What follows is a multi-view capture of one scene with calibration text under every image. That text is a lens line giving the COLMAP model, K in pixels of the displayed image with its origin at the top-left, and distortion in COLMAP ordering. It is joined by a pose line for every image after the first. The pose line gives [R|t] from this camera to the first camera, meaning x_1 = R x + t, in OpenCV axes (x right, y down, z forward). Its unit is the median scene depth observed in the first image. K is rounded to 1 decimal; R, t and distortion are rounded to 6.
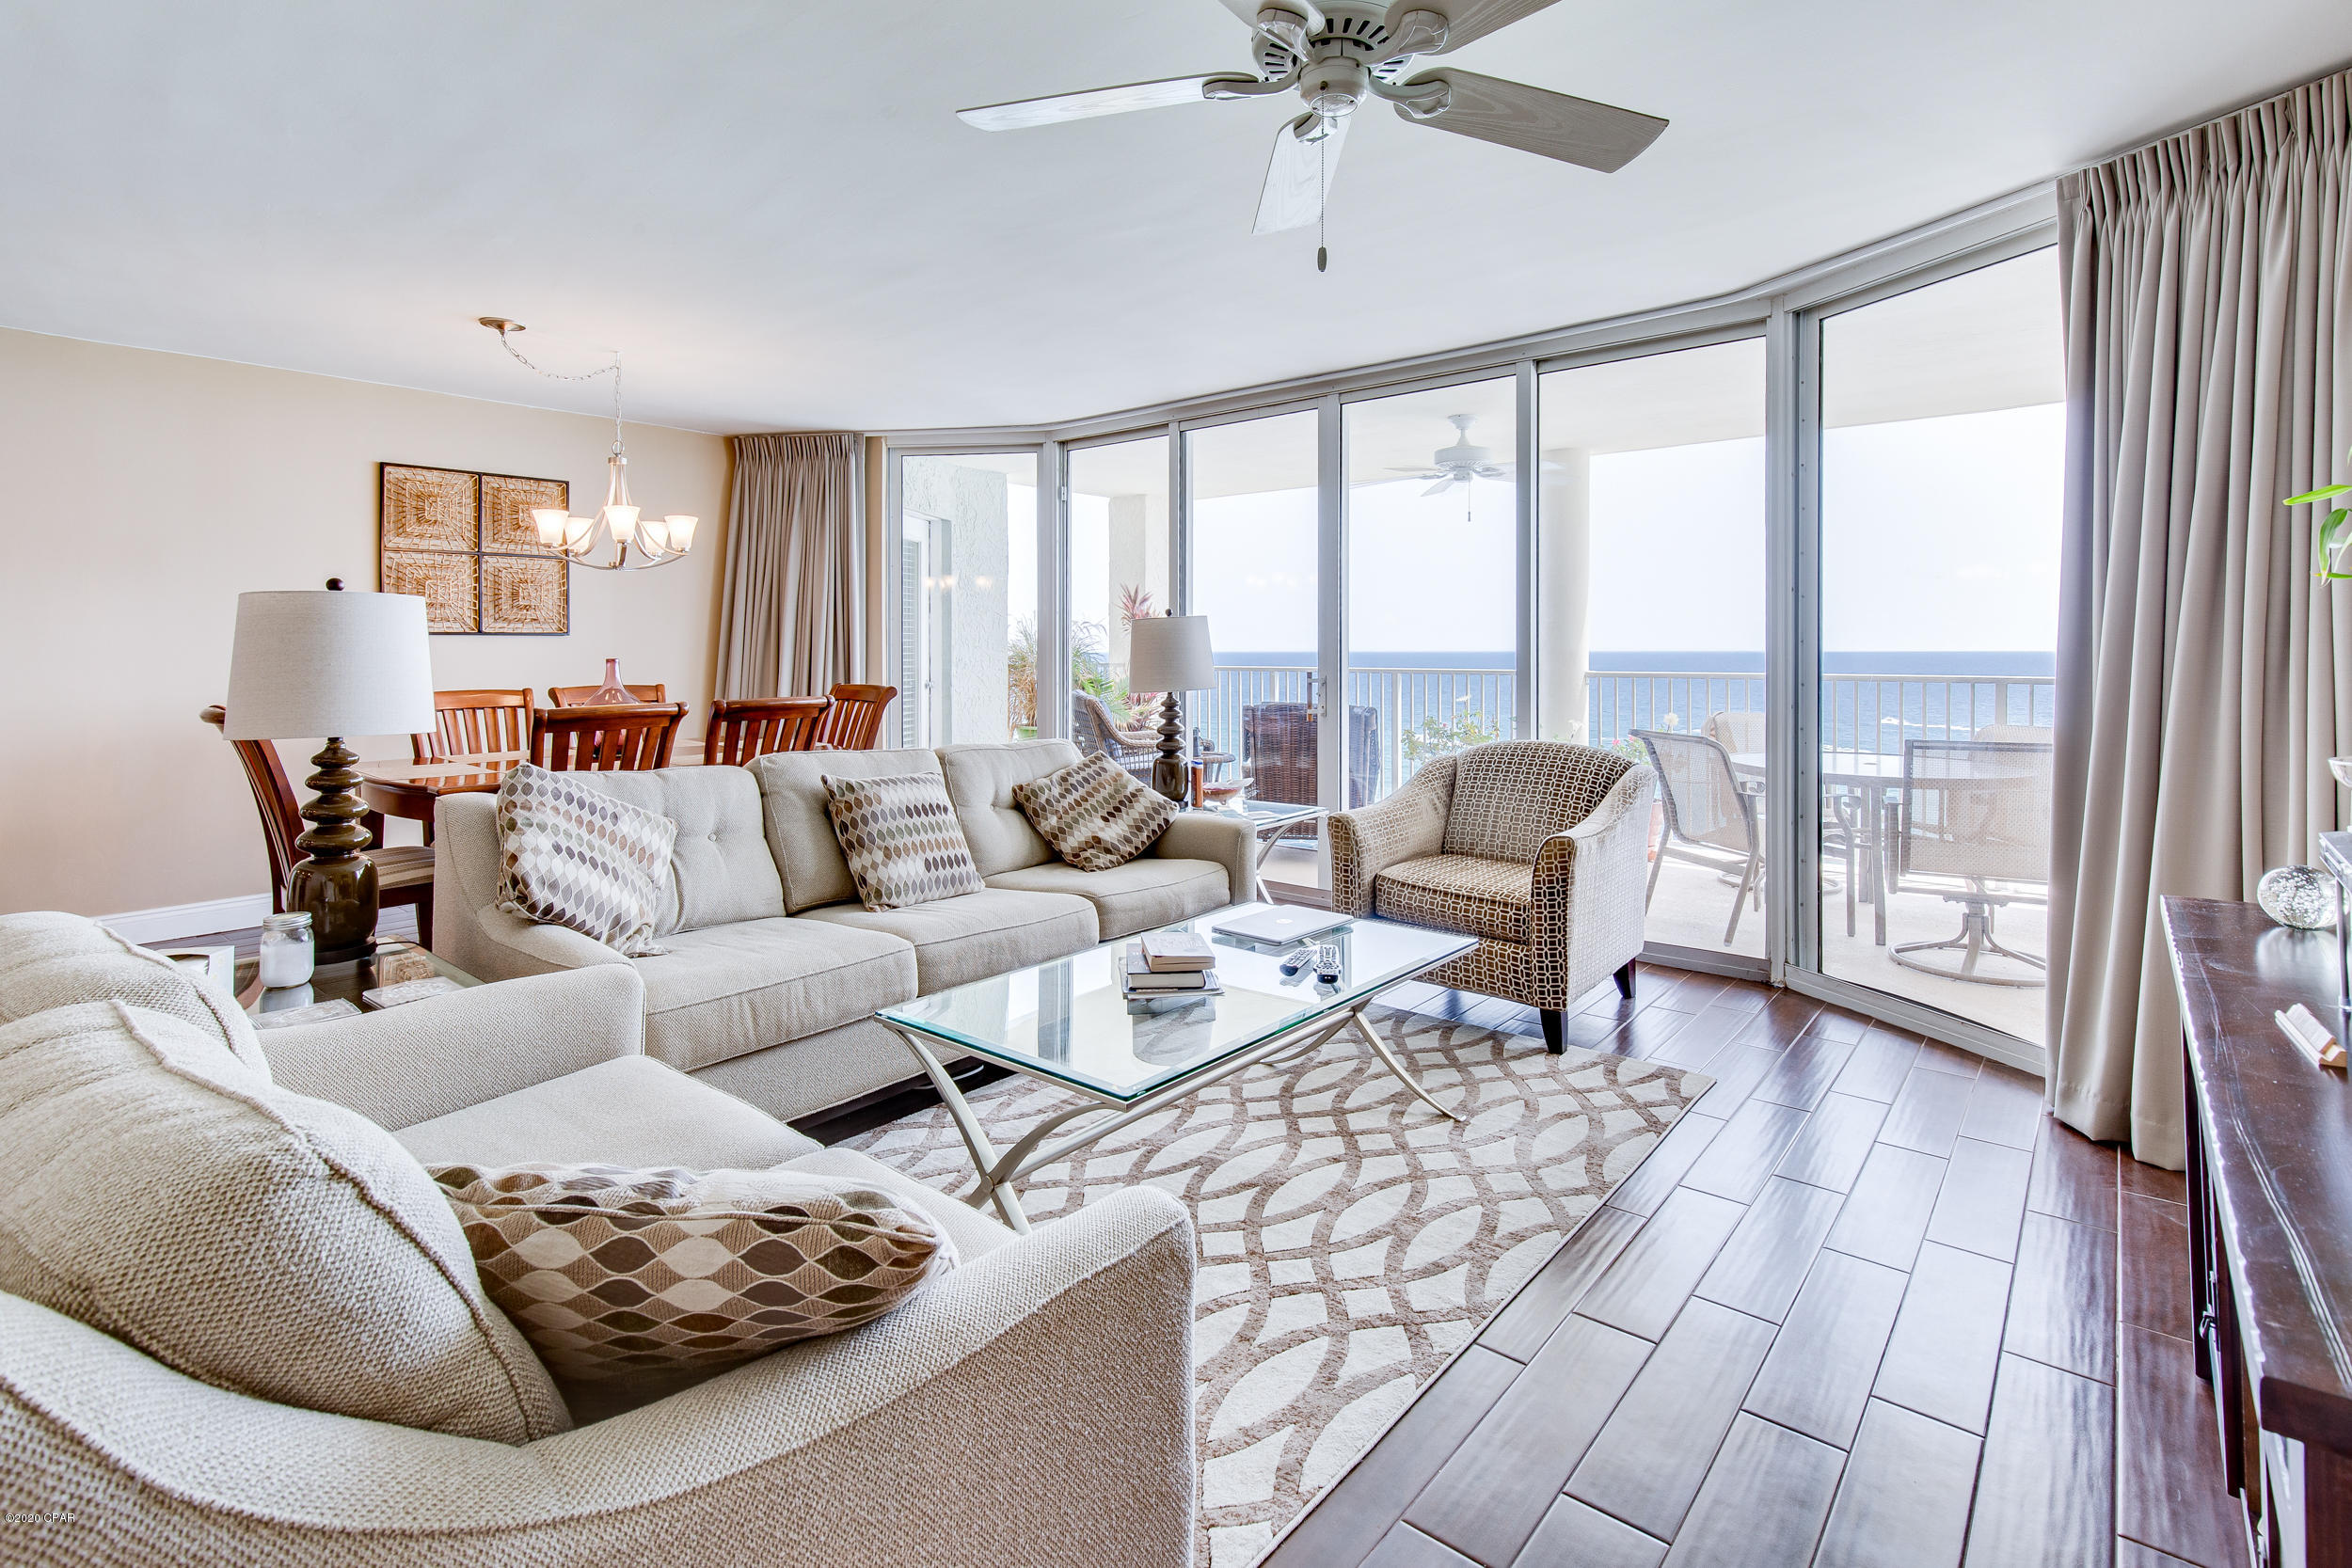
lens RADIAL K [[1117.6, 0, 1179.4], [0, 1117.6, 652.8], [0, 0, 1]] dist [0.009470, -0.001141]
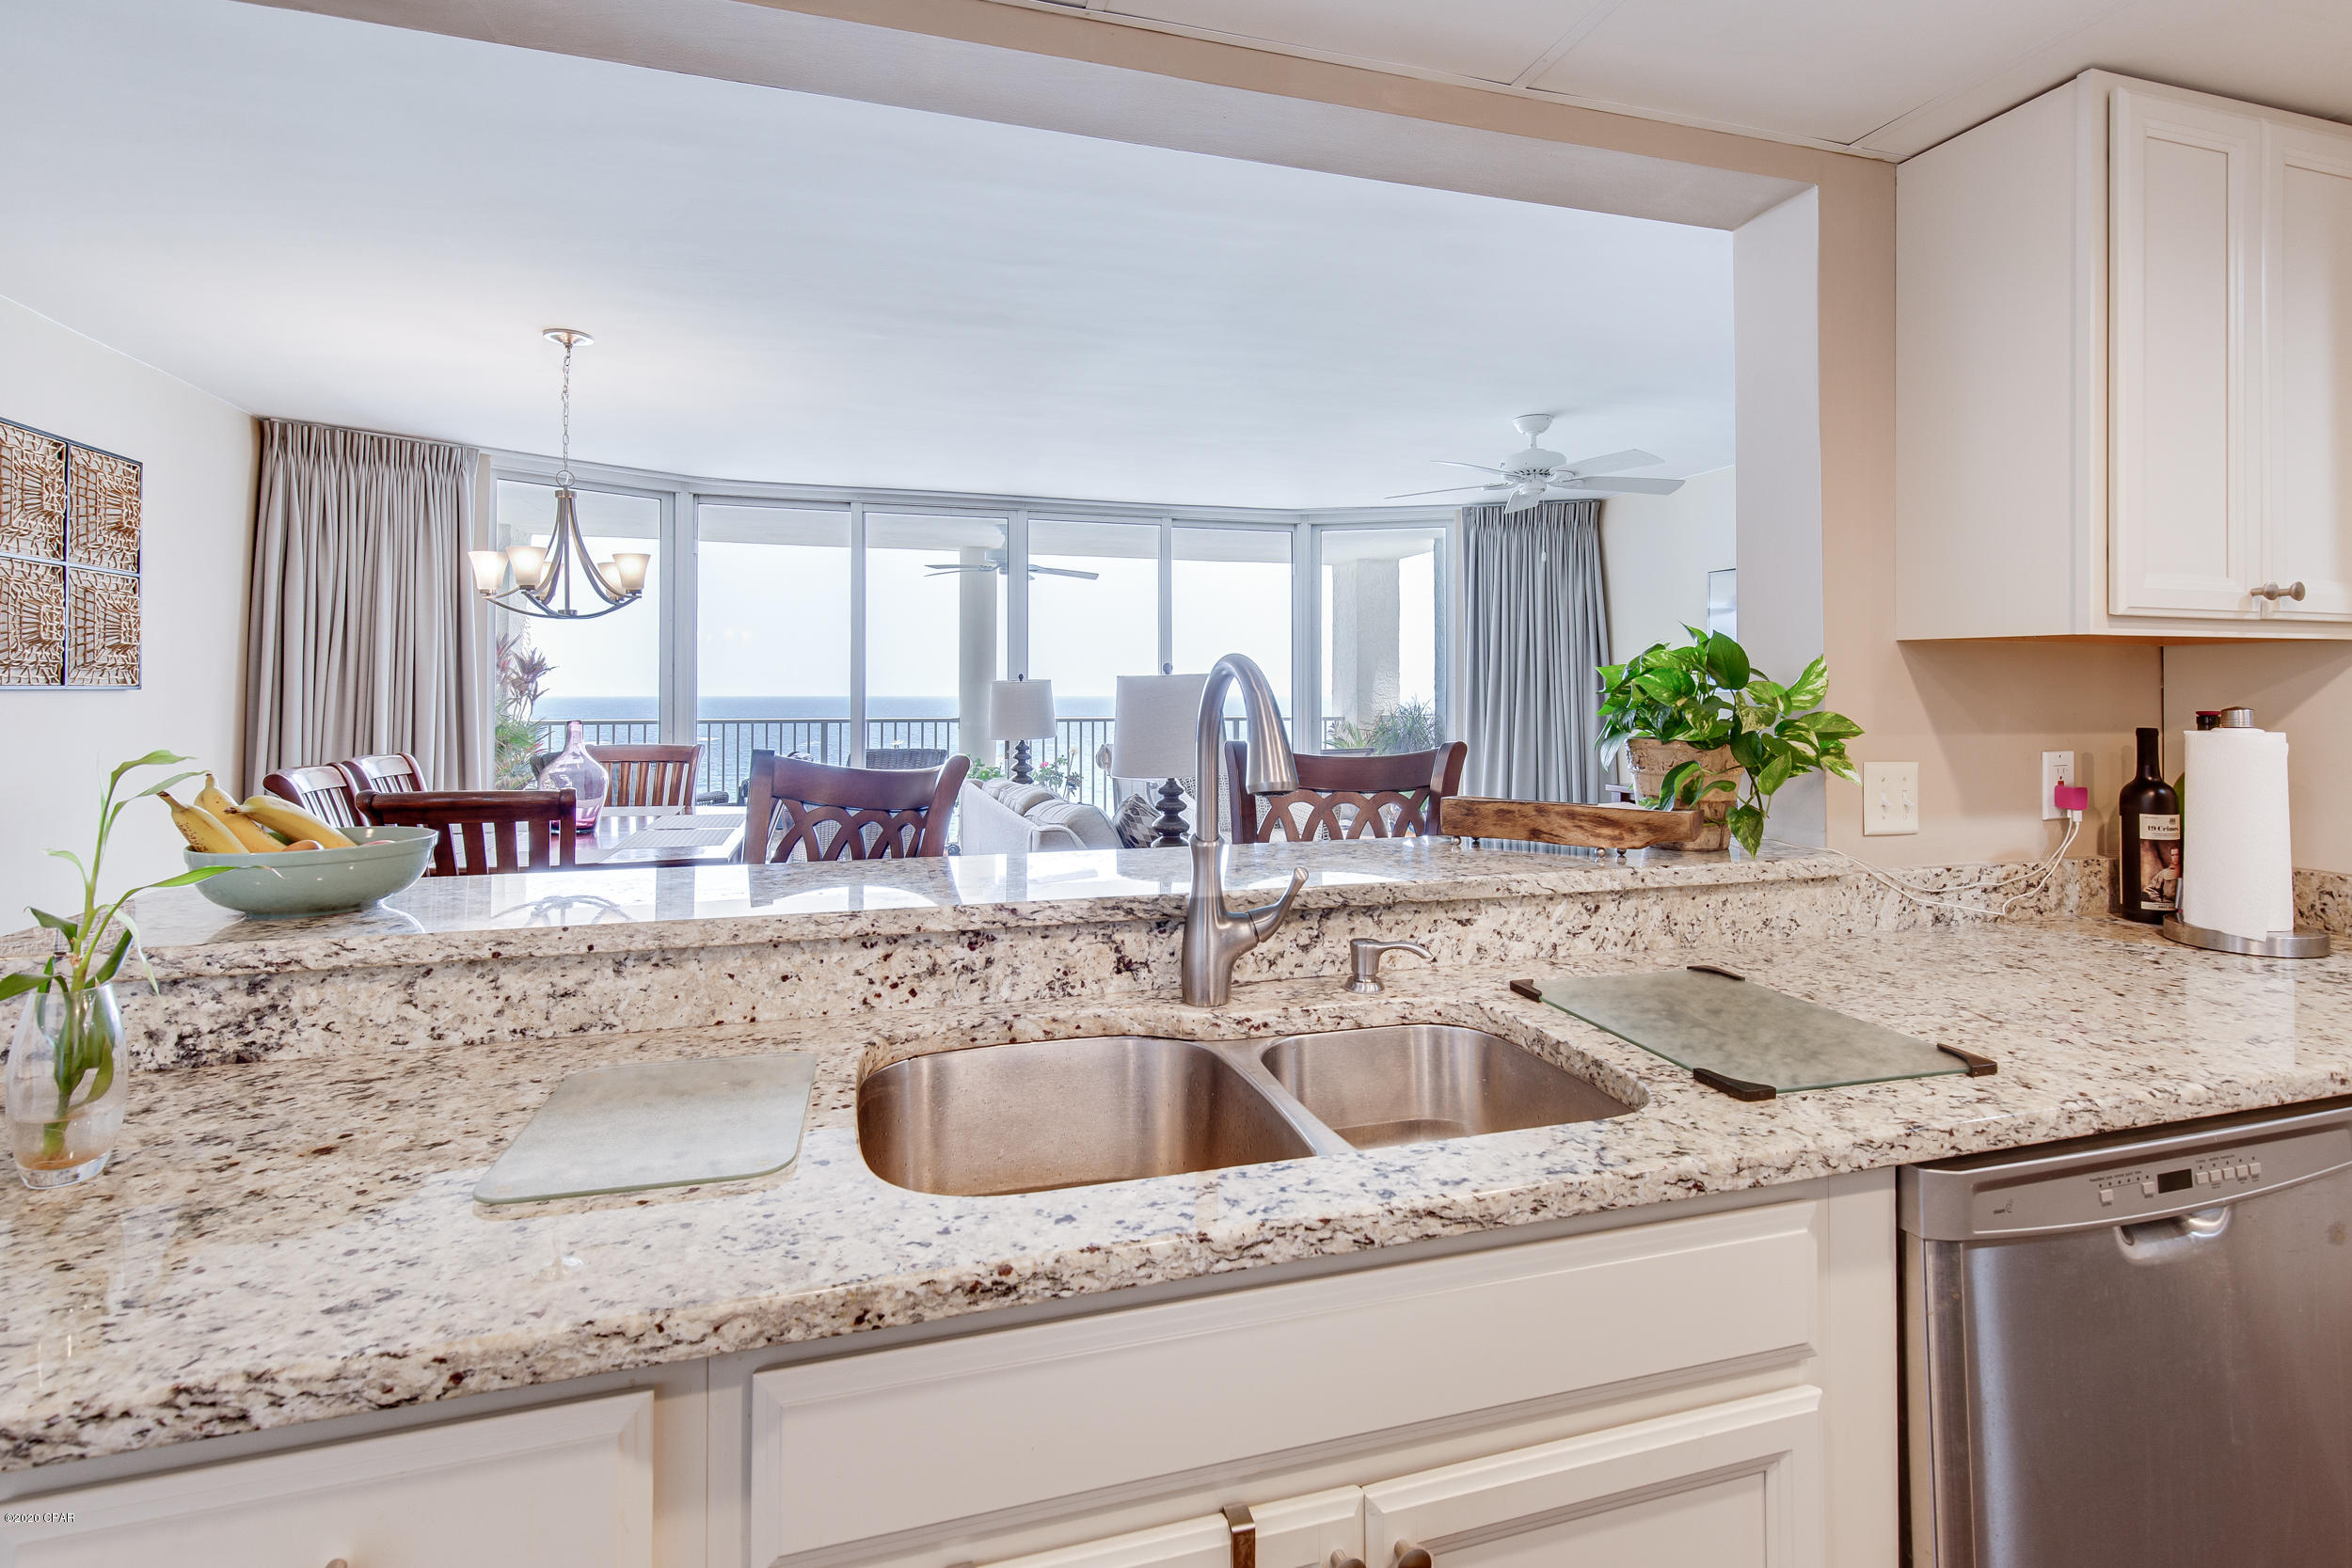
lens RADIAL K [[1145.6, 0, 1181.0], [0, 1145.6, 664.1], [0, 0, 1]] dist [0.011793, -0.000975]
pose [[0.544587, 0.022056, 0.838415, -1.150693], [0.002155, 0.999614, -0.027696, -0.013893], [-0.838702, 0.016890, 0.544329, 0.130505]]
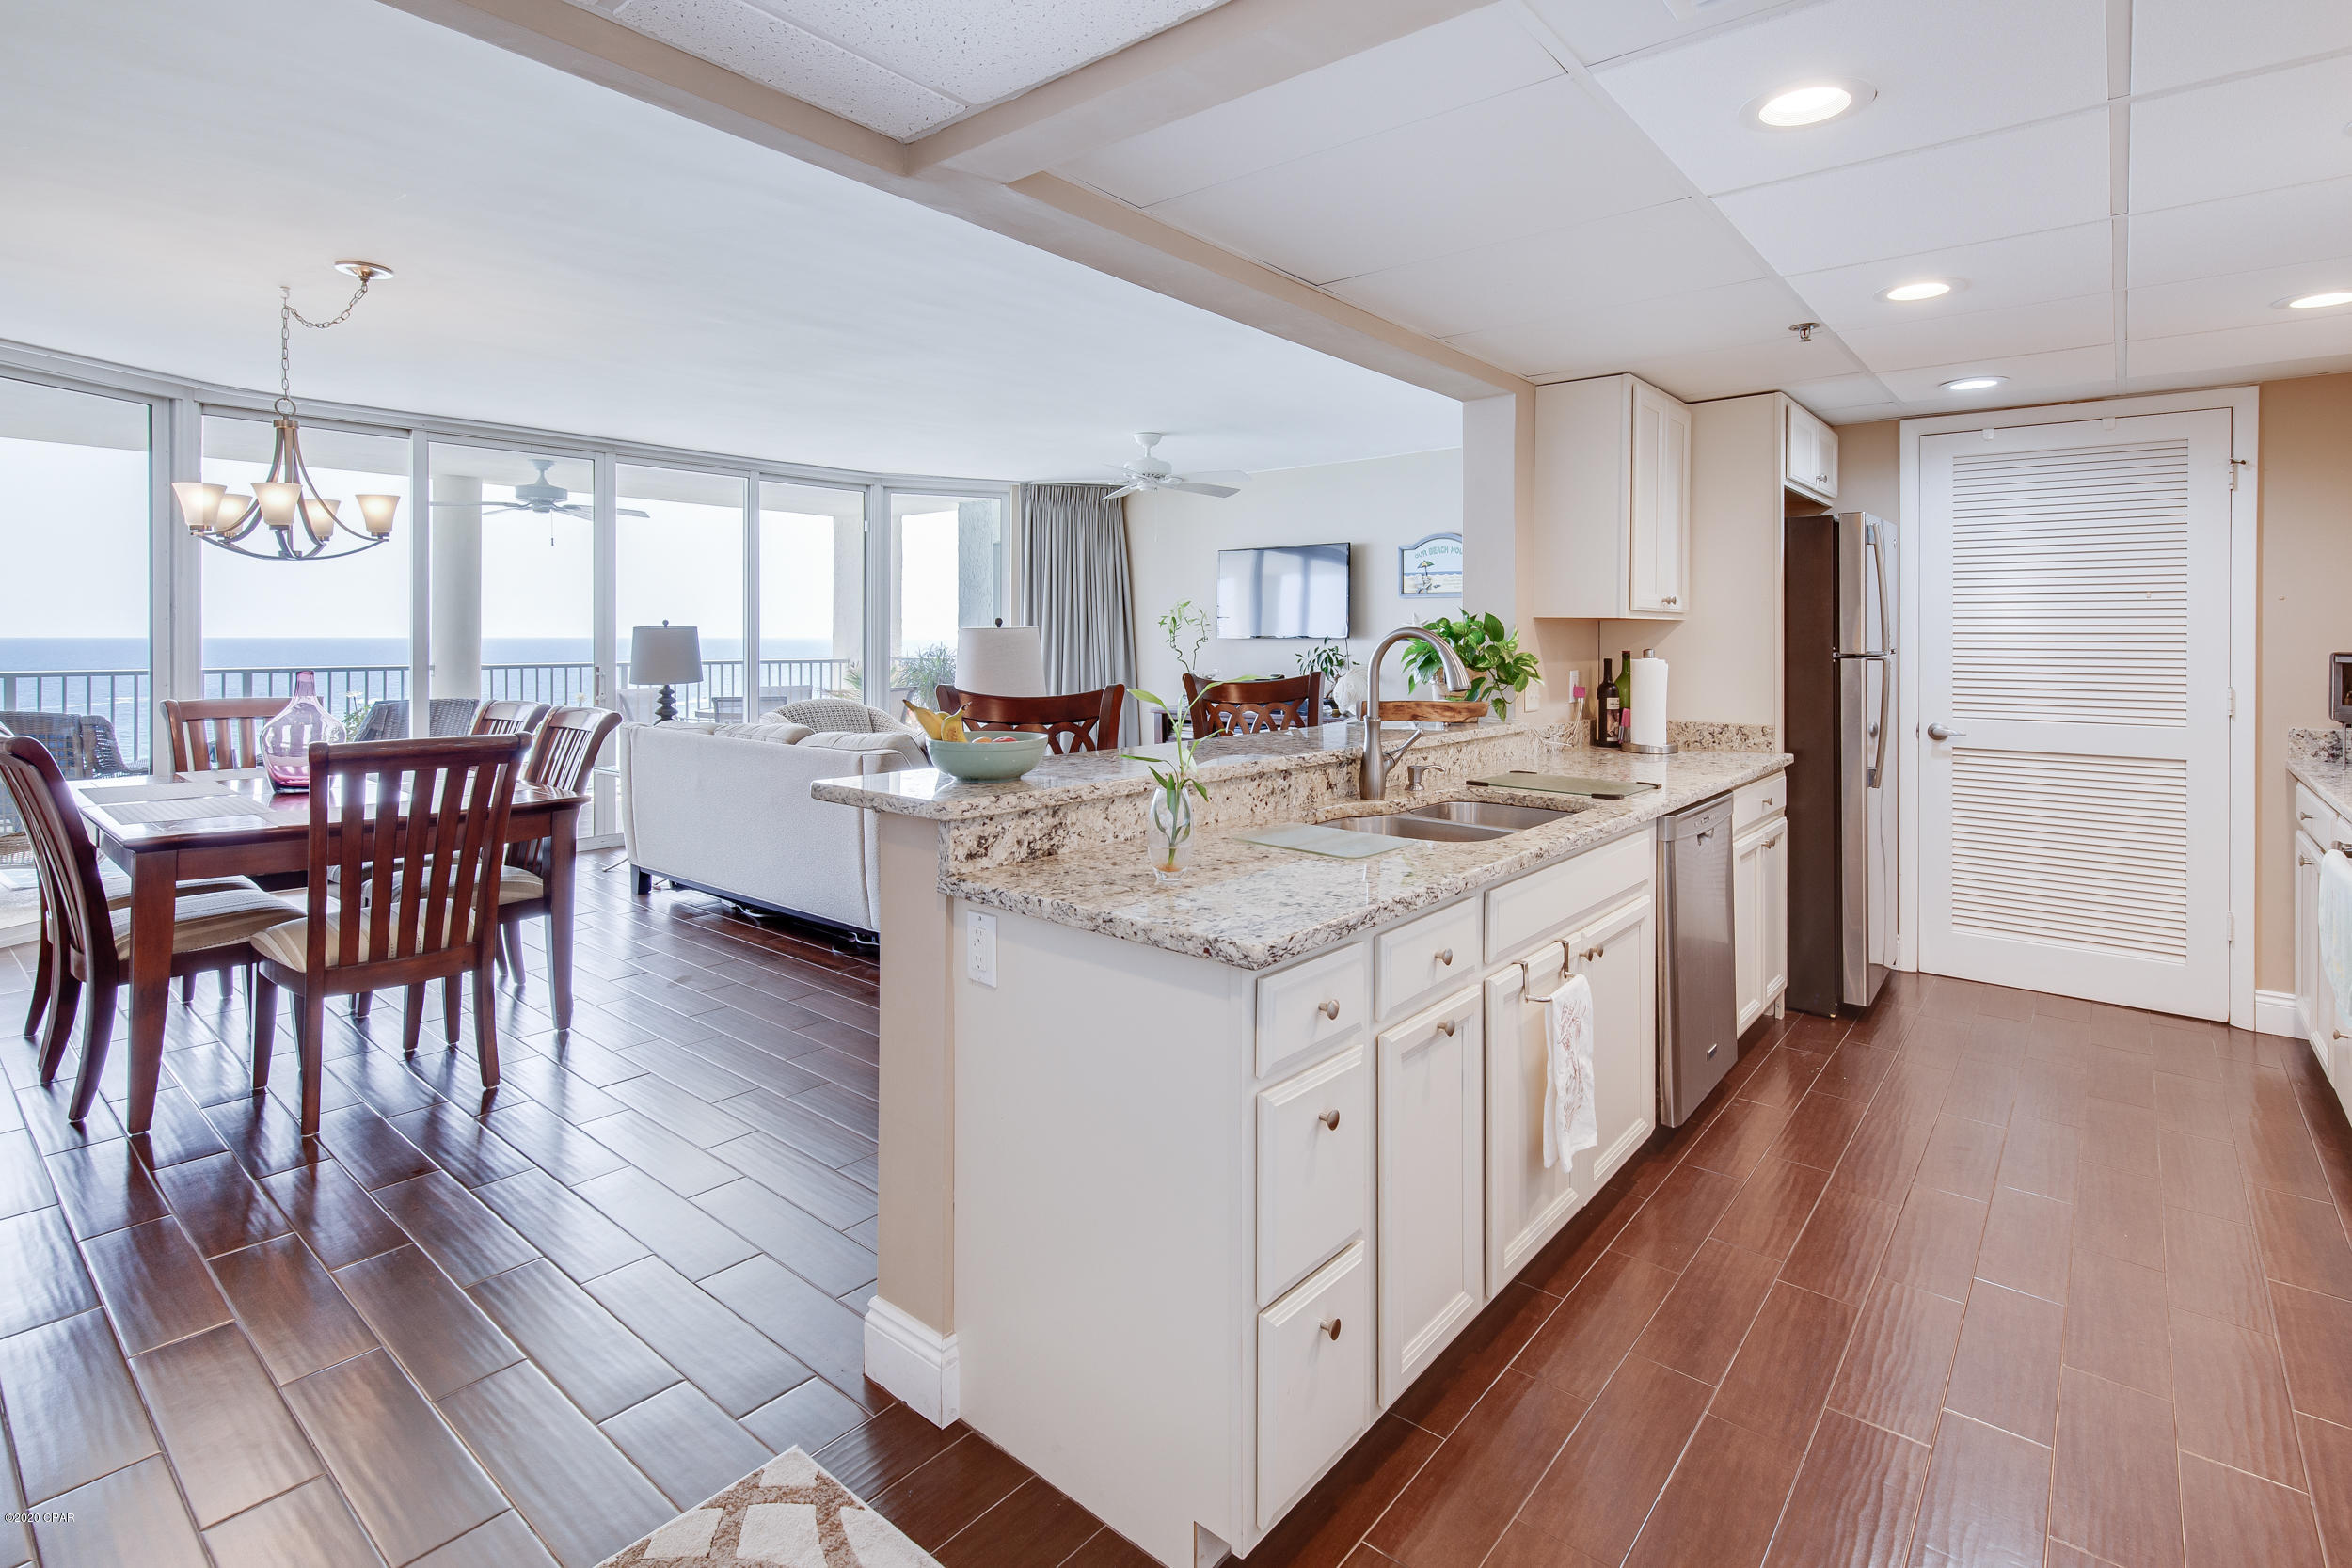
lens RADIAL K [[1145.6, 0, 1182.4], [0, 1145.6, 622.3], [0, 0, 1]] dist [0.011793, -0.000975]
pose [[-0.006459, 0.012636, 0.999899, -1.555129], [0.001412, 0.999919, -0.012627, -0.020052], [-0.999978, 0.001330, -0.006476, 0.438341]]
